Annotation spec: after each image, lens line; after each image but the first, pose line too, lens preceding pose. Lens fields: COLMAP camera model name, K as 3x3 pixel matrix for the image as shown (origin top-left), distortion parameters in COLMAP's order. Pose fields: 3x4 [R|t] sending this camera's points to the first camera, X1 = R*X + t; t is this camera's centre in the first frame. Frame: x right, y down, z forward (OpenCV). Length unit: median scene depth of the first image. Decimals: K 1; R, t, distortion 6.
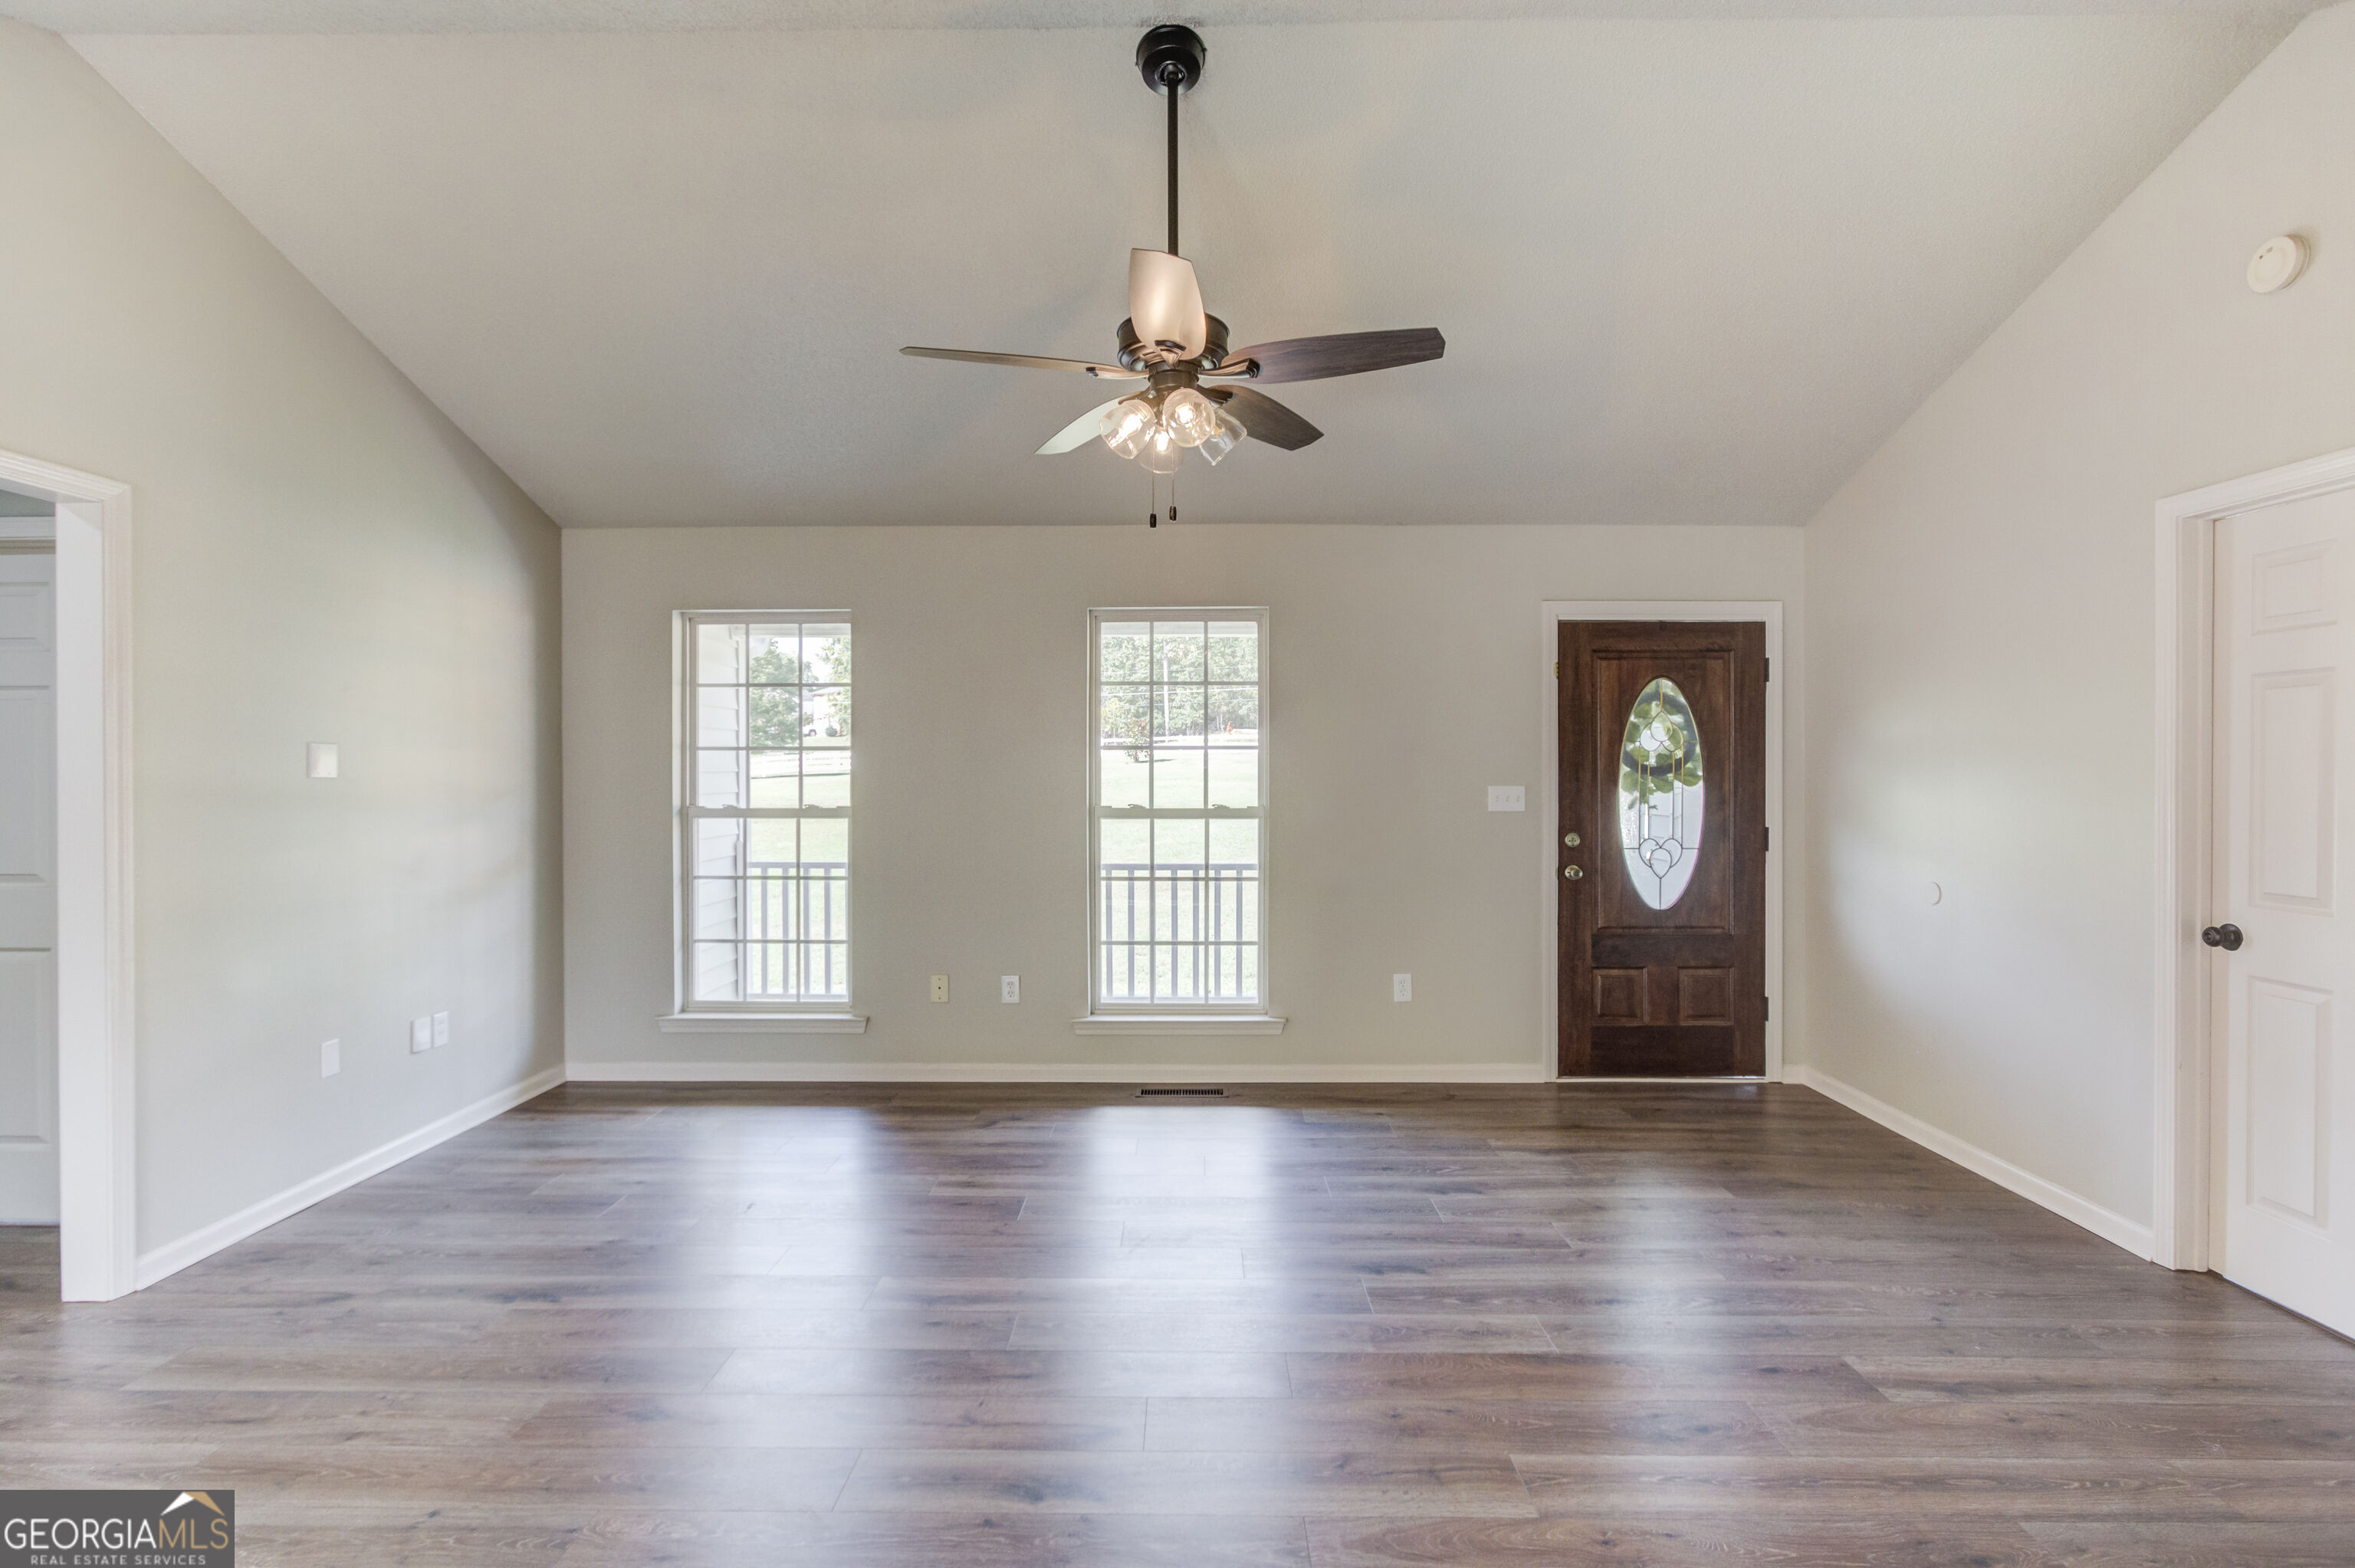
lens RADIAL K [[1067.7, 0, 1213.5], [0, 1067.7, 778.1], [0, 0, 1]] dist [0.010182, -0.000007]
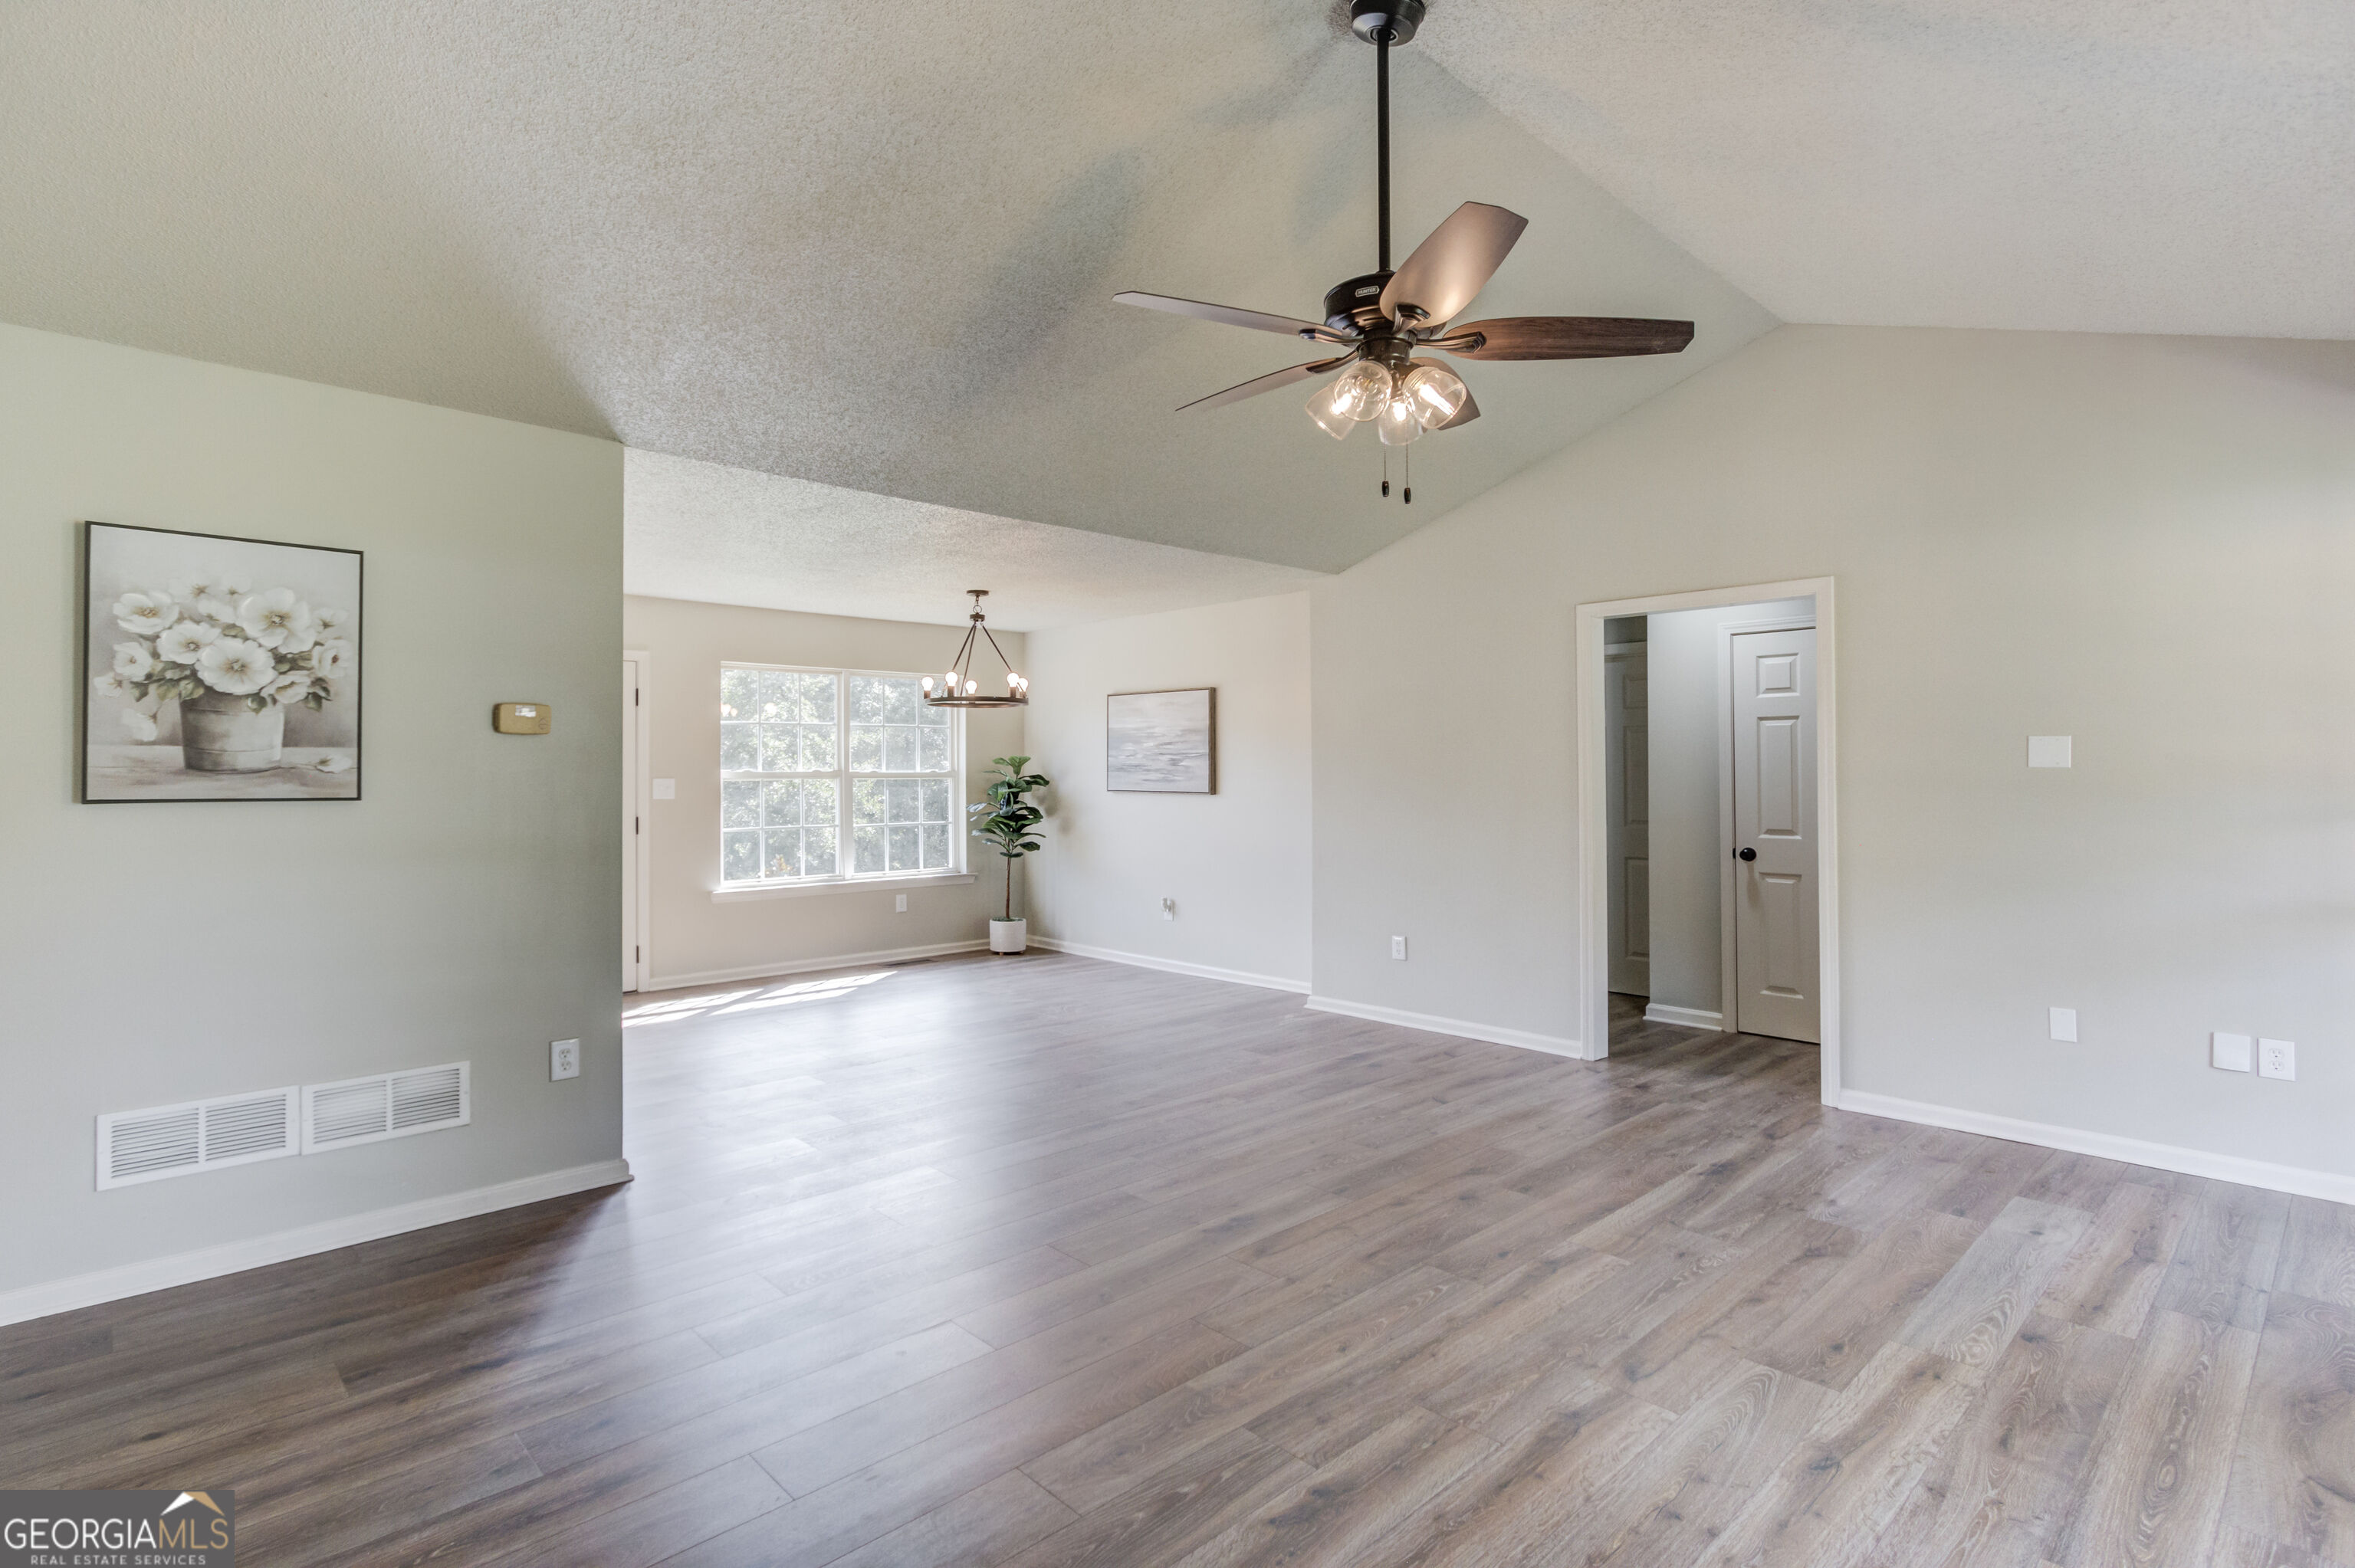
lens RADIAL K [[1136.9, 0, 1215.6], [0, 1136.9, 758.8], [0, 0, 1]] dist [-0.013824, 0.006766]
pose [[-0.677789, -0.006109, -0.735231, 0.701553], [-0.000331, 0.999968, -0.008004, 0.006422], [0.735256, -0.005182, -0.677769, 1.373321]]
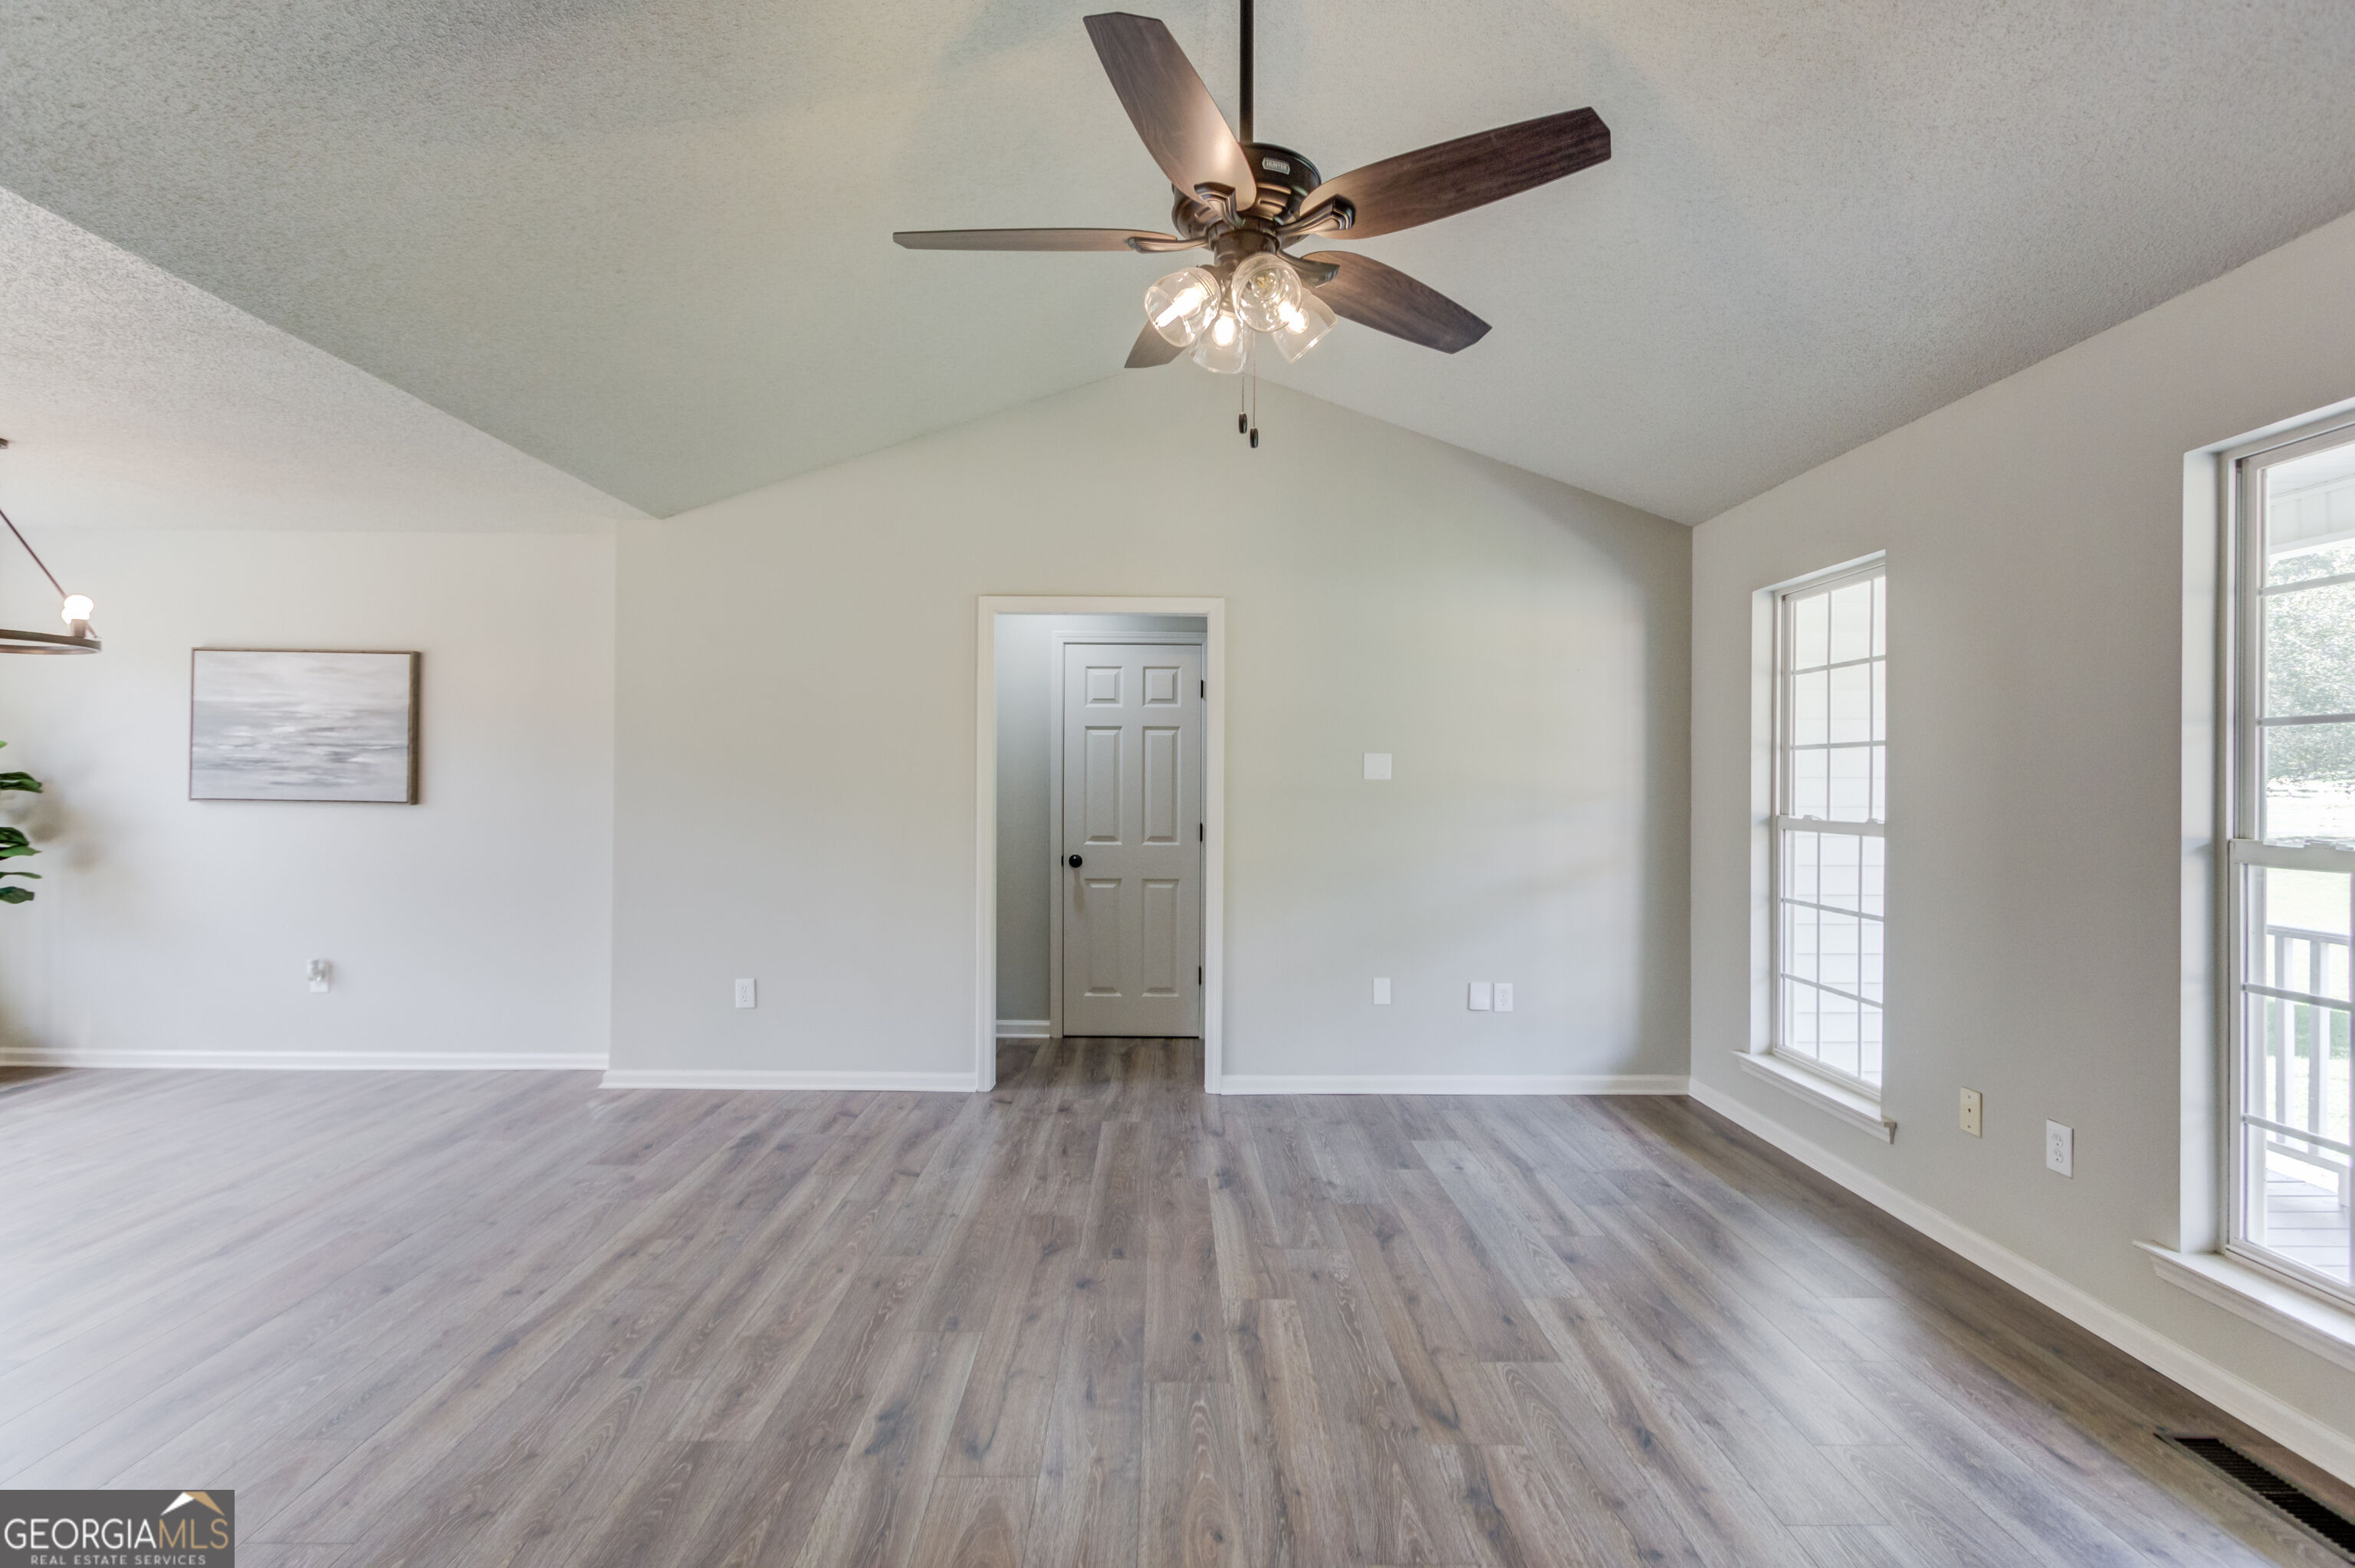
lens RADIAL K [[1136.9, 0, 1165.1], [0, 1136.9, 773.4], [0, 0, 1]] dist [-0.013824, 0.006766]
pose [[0.051540, -0.003450, -0.998665, 0.657971], [-0.014164, 0.999891, -0.004185, 0.007398], [0.998570, 0.014361, 0.051486, 0.794364]]
